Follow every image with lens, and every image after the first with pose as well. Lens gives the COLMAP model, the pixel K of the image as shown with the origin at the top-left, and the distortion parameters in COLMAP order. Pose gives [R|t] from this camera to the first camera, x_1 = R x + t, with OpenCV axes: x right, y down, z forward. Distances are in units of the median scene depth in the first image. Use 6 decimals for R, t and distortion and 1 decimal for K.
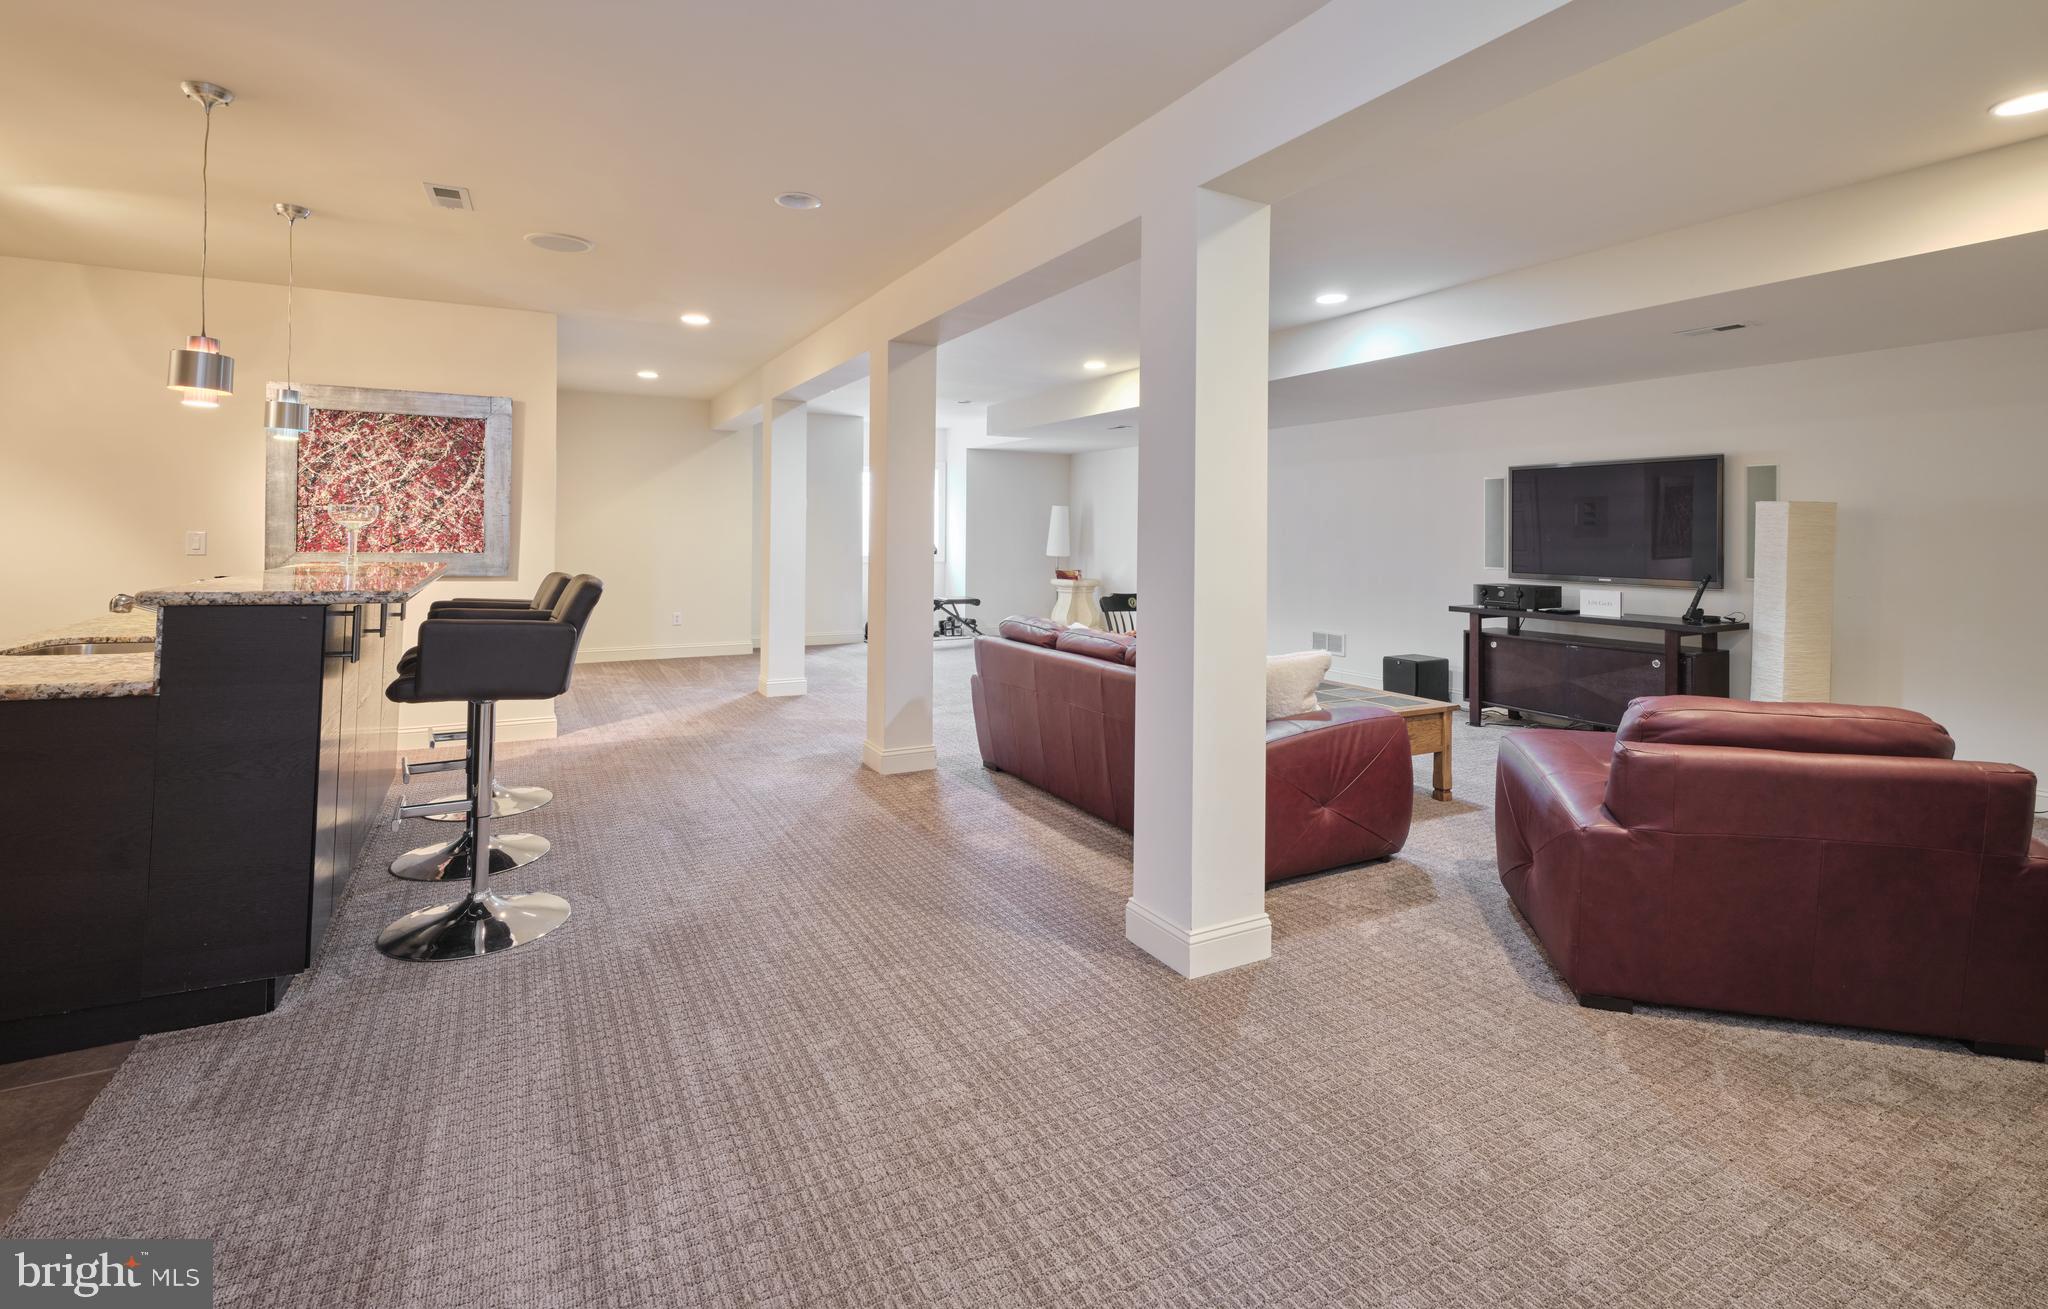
lens RADIAL K [[921.7, 0, 1024.3], [0, 921.7, 536.0], [0, 0, 1]] dist [-0.001974, 0.000154]
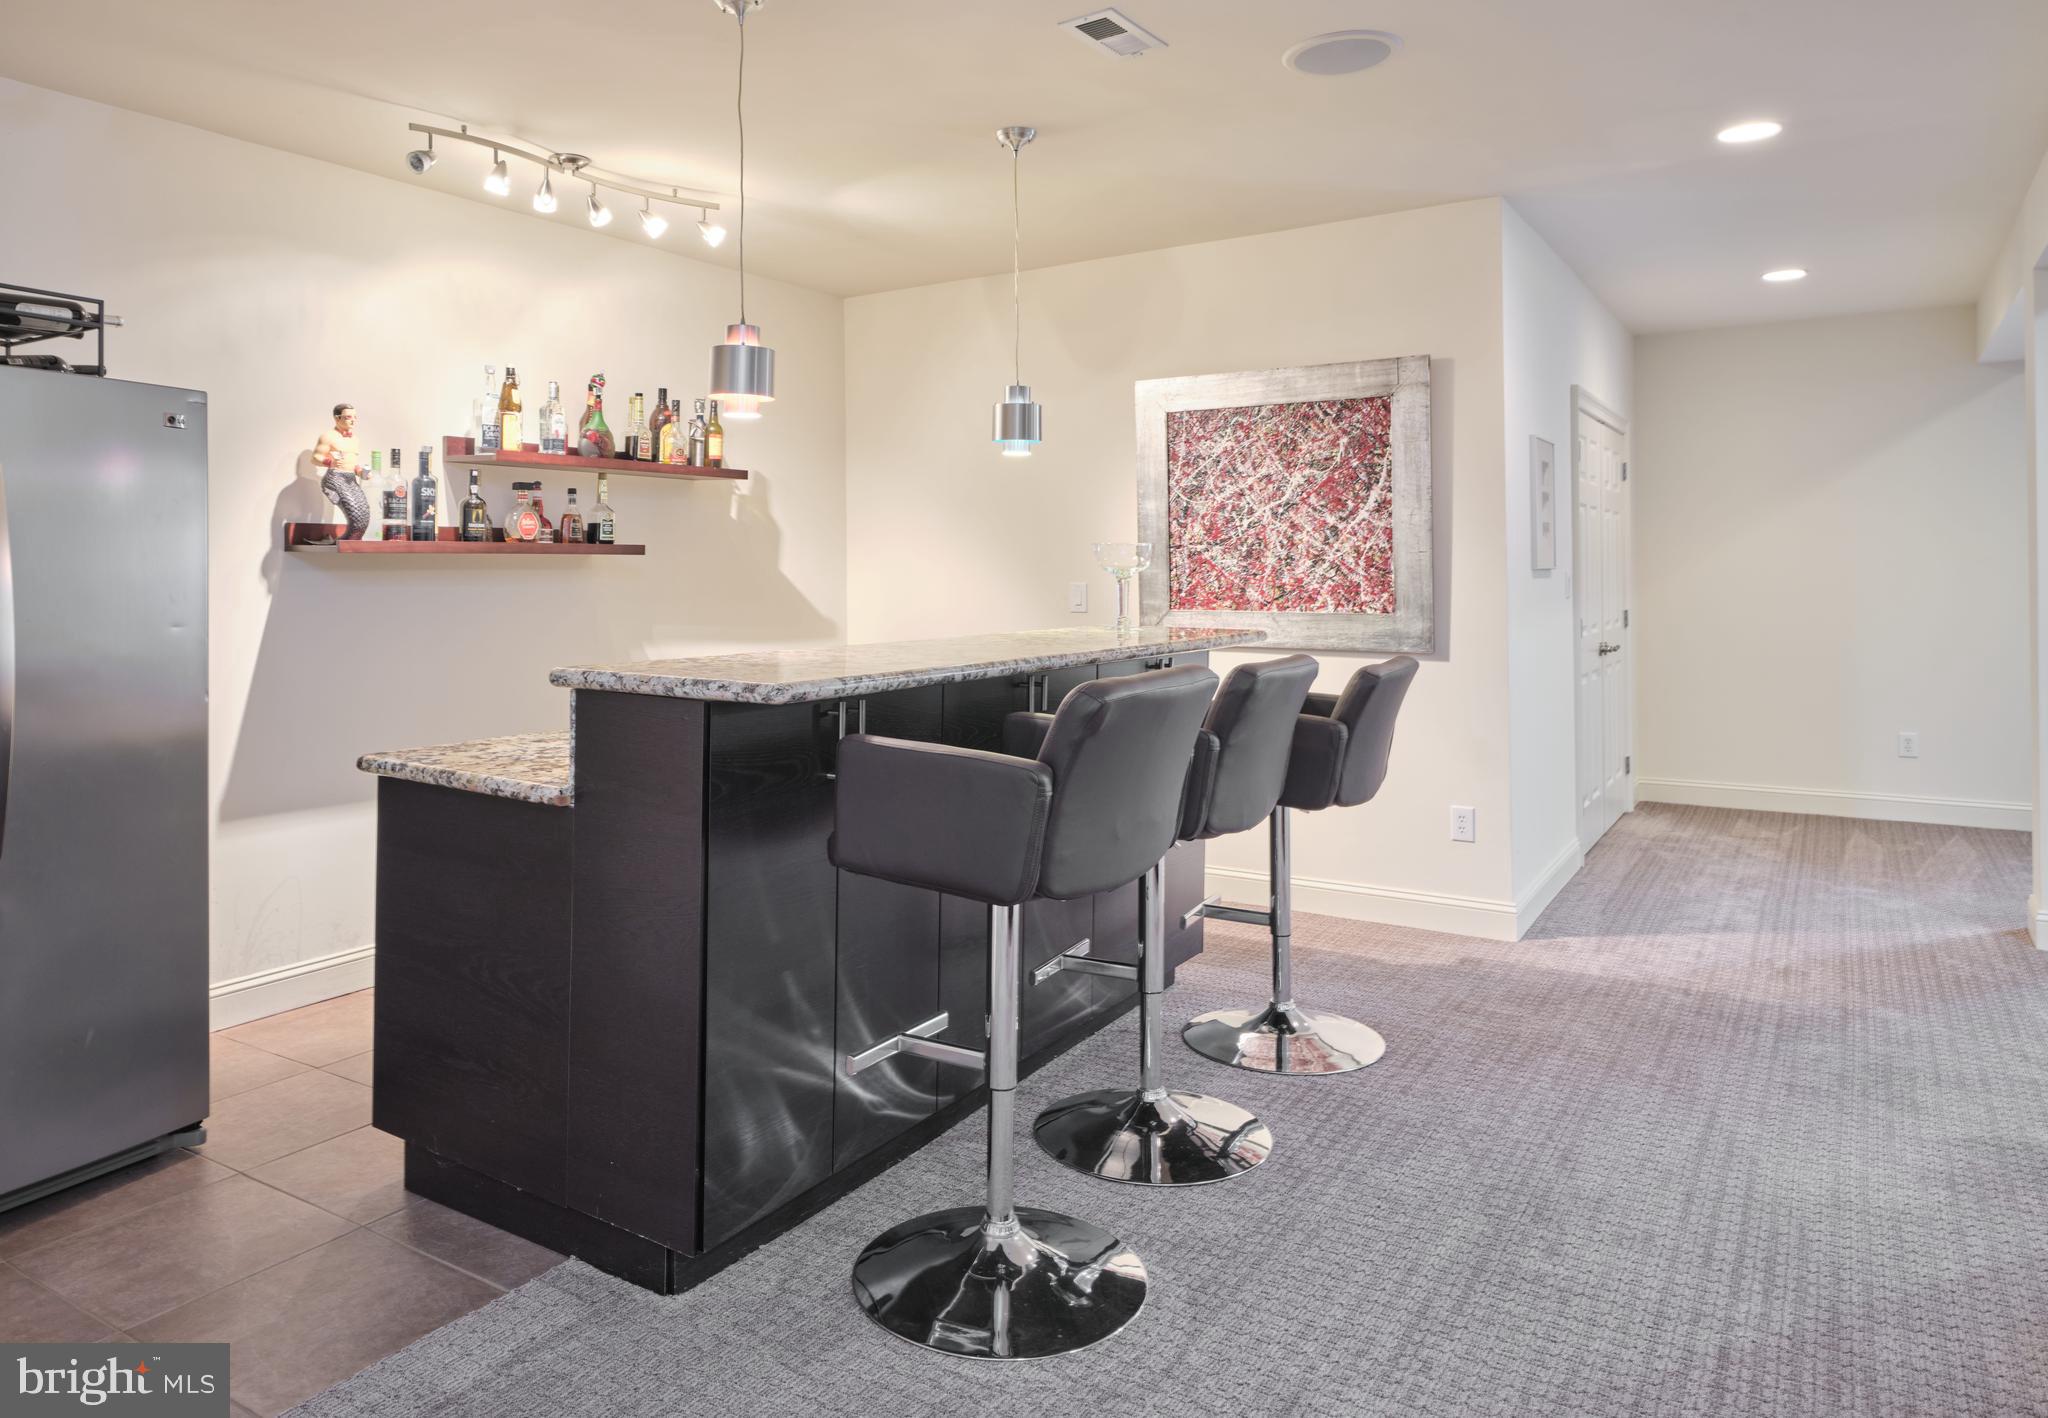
lens RADIAL K [[1344.5, 0, 945.0], [0, 1344.5, 570.3], [0, 0, 1]] dist [-0.000215, -0.002032]
pose [[0.457555, -0.014746, -0.889059, 0.075520], [0.007668, 0.999891, -0.012638, -0.001564], [0.889148, -0.001034, 0.457619, 0.337081]]
